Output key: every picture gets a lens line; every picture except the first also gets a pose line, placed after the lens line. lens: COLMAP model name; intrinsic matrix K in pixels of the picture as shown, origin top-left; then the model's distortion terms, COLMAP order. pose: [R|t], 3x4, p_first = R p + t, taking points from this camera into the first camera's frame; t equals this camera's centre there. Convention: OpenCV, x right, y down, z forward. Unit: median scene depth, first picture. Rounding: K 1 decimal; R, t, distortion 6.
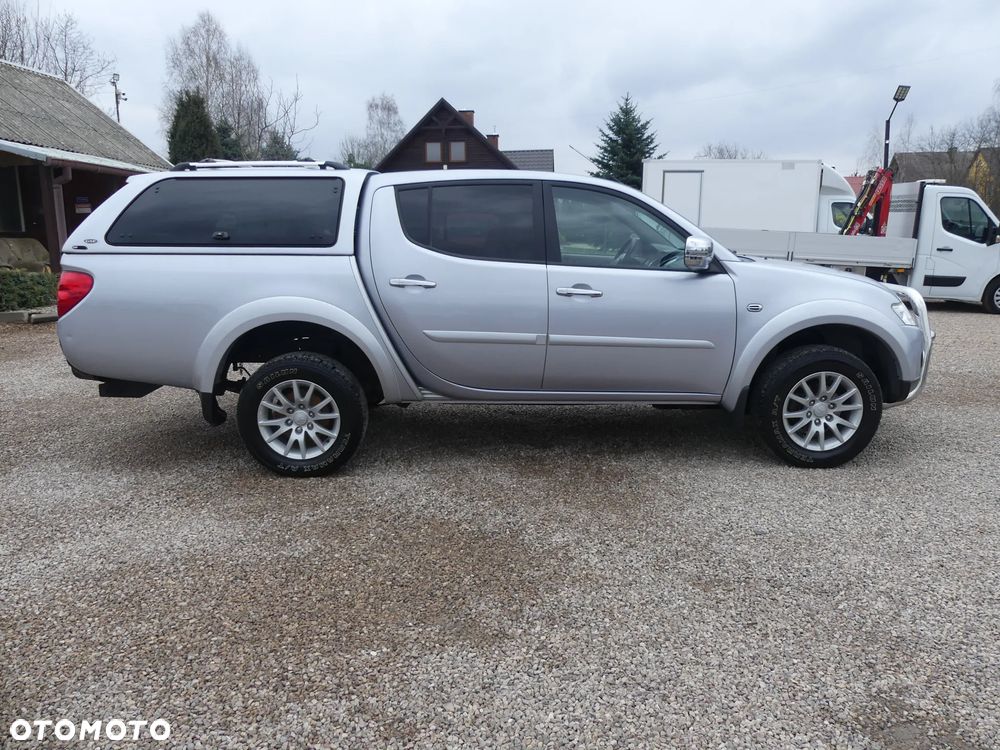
lens RADIAL K [[744.2, 0, 503.4], [0, 744.2, 378.2], [0, 0, 1]] dist [-0.015287, 0.007760]
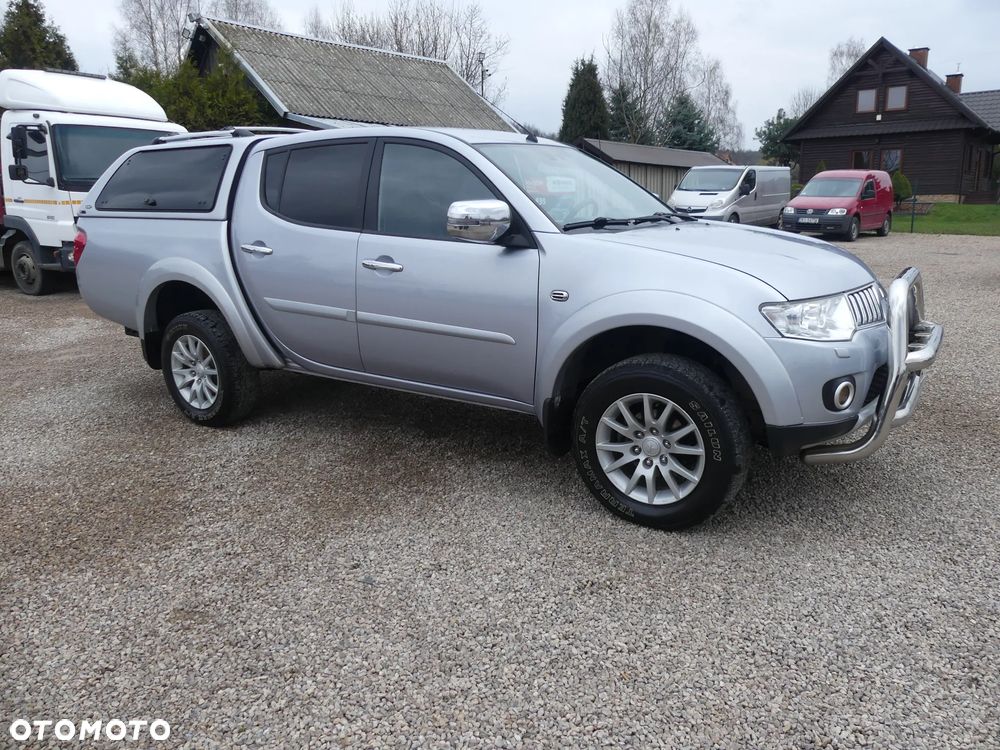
lens RADIAL K [[744.2, 0, 503.6], [0, 744.2, 371.5], [0, 0, 1]] dist [-0.015287, 0.007760]
pose [[0.832480, 0.118586, -0.541215, 0.701479], [-0.096614, 0.992931, 0.068954, -0.064685], [0.545566, -0.005114, 0.838052, 0.340861]]
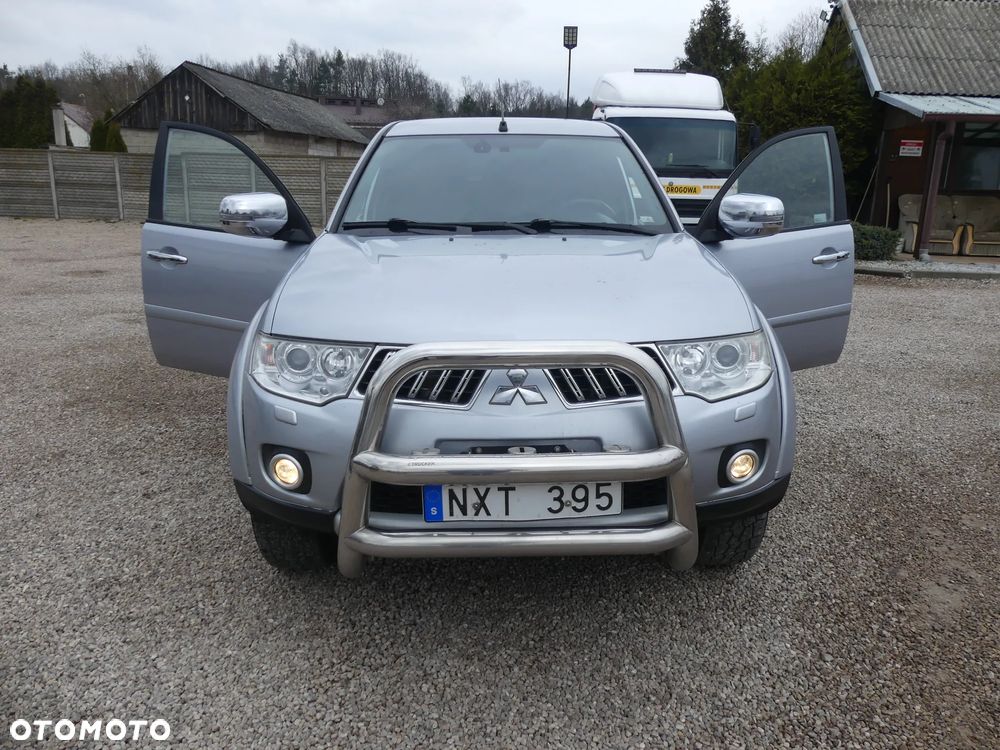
lens RADIAL K [[744.2, 0, 501.6], [0, 744.2, 374.5], [0, 0, 1]] dist [-0.015287, 0.007760]
pose [[0.041326, 0.249289, -0.967547, 1.070723], [-0.202622, 0.950344, 0.236202, -0.259082], [0.978385, 0.186285, 0.089785, 1.283586]]
